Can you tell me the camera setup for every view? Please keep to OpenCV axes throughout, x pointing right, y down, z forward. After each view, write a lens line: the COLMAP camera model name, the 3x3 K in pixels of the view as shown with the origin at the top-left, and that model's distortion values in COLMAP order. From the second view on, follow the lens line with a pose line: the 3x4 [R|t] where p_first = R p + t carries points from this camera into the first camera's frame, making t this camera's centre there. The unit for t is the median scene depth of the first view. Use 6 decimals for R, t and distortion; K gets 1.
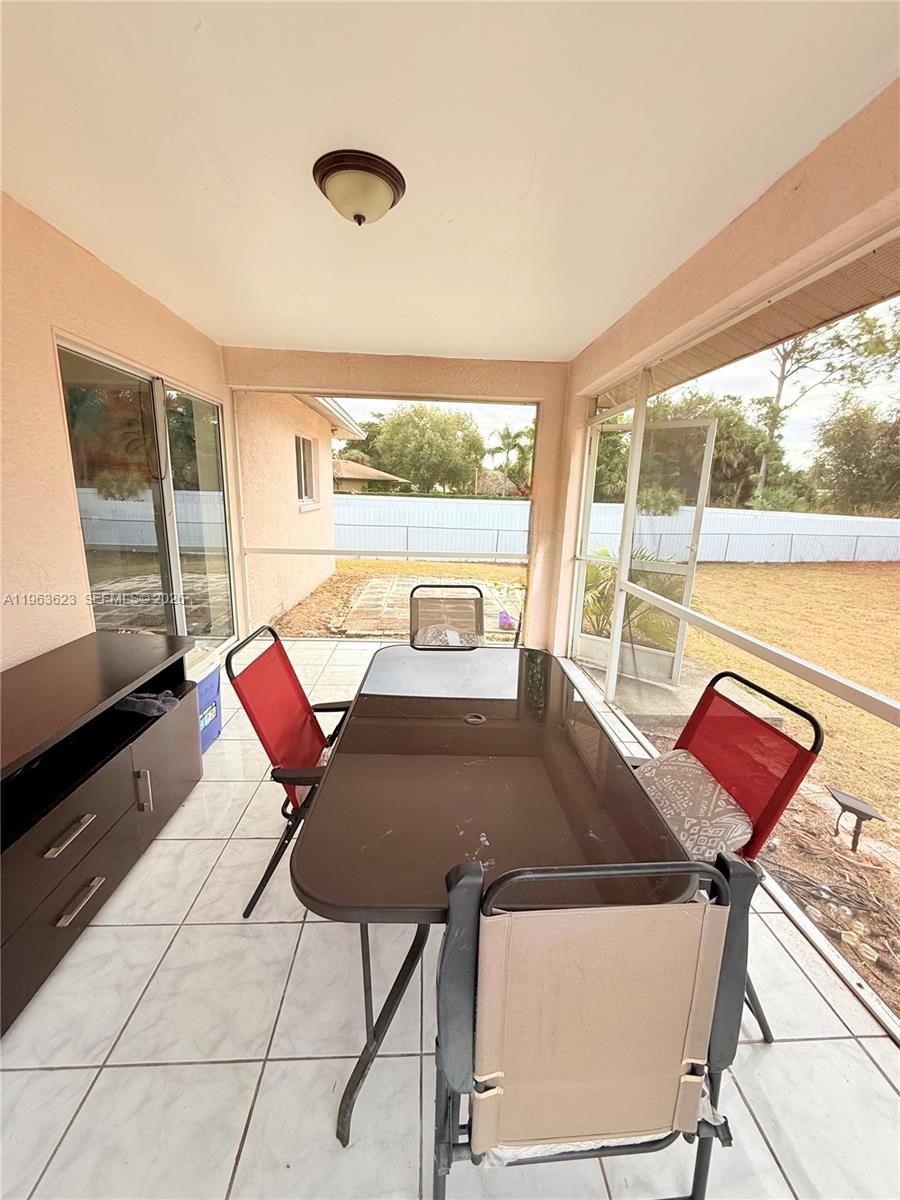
lens RADIAL K [[477.4, 0, 450.6], [0, 477.4, 593.9], [0, 0, 1]] dist [0.004241, 0.000723]
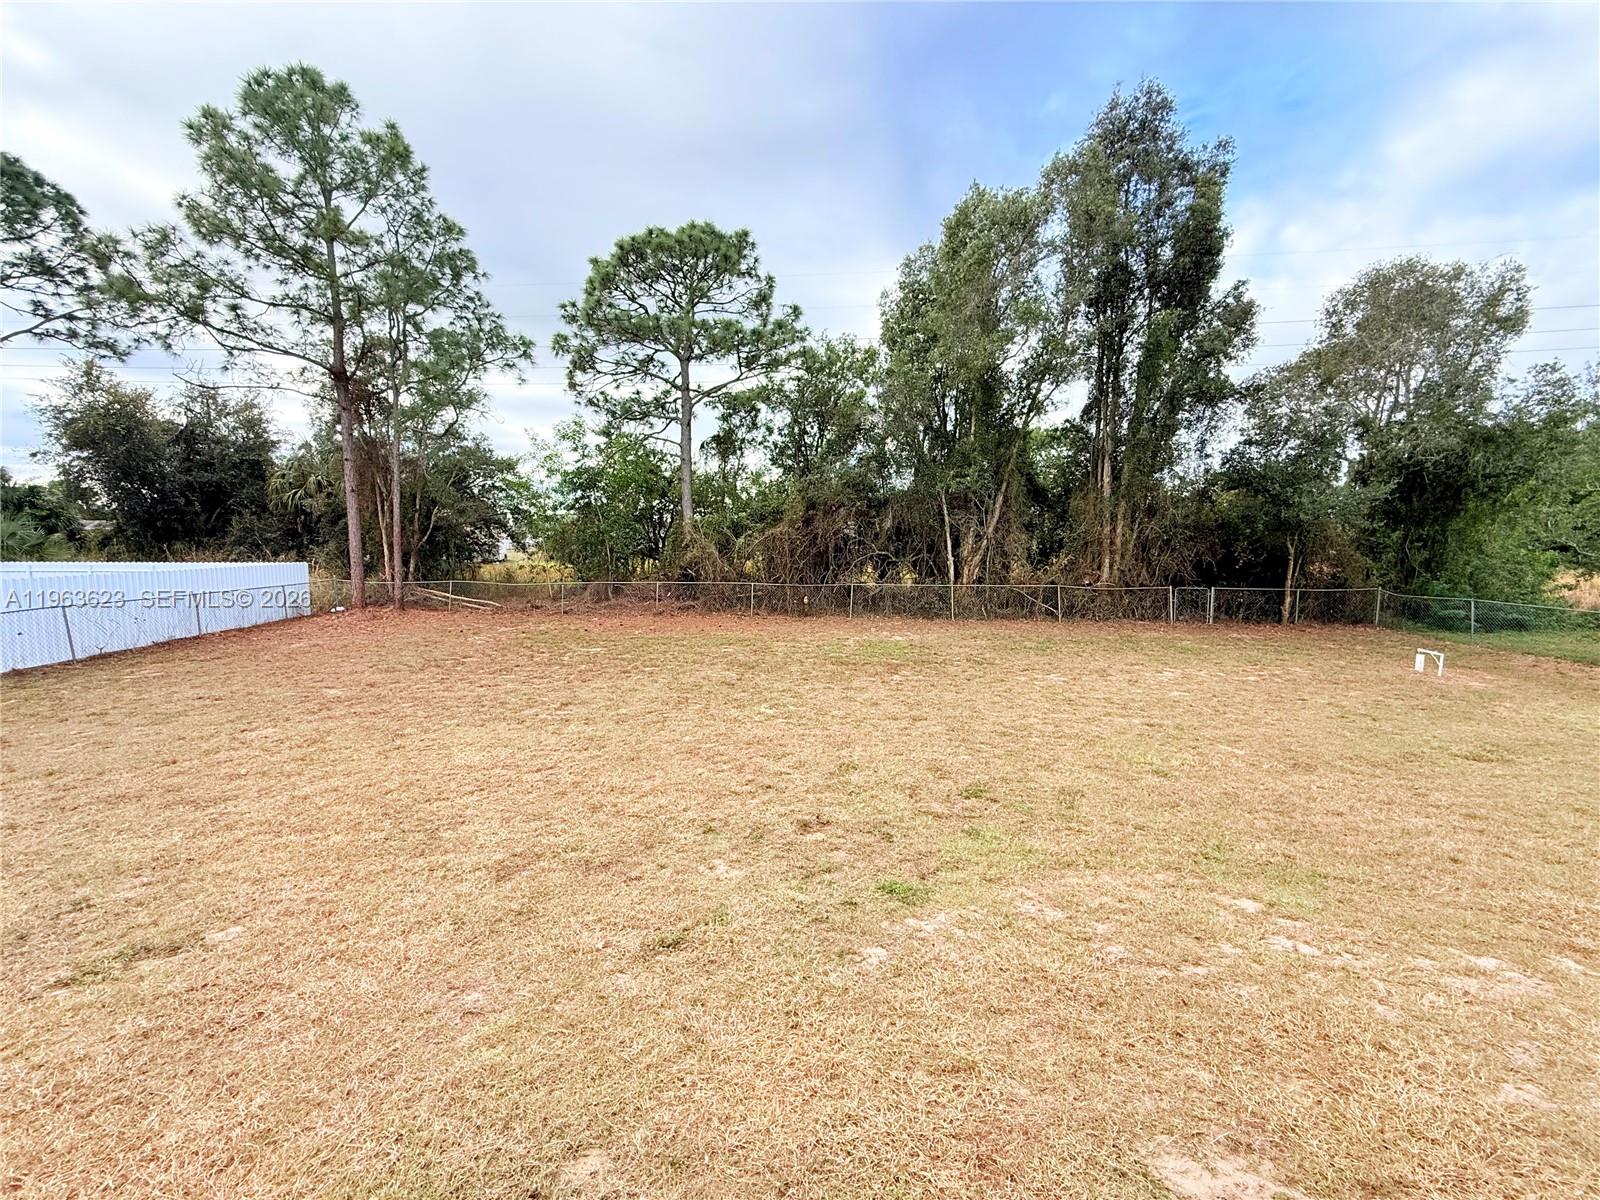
lens RADIAL K [[636.5, 0, 795.0], [0, 636.5, 596.0], [0, 0, 1]] dist [0.004241, 0.000723]
pose [[0.086911, -0.116757, 0.989350, 0.070875], [0.212581, 0.972408, 0.096083, -0.022007], [-0.973271, 0.201967, 0.109333, 0.107550]]
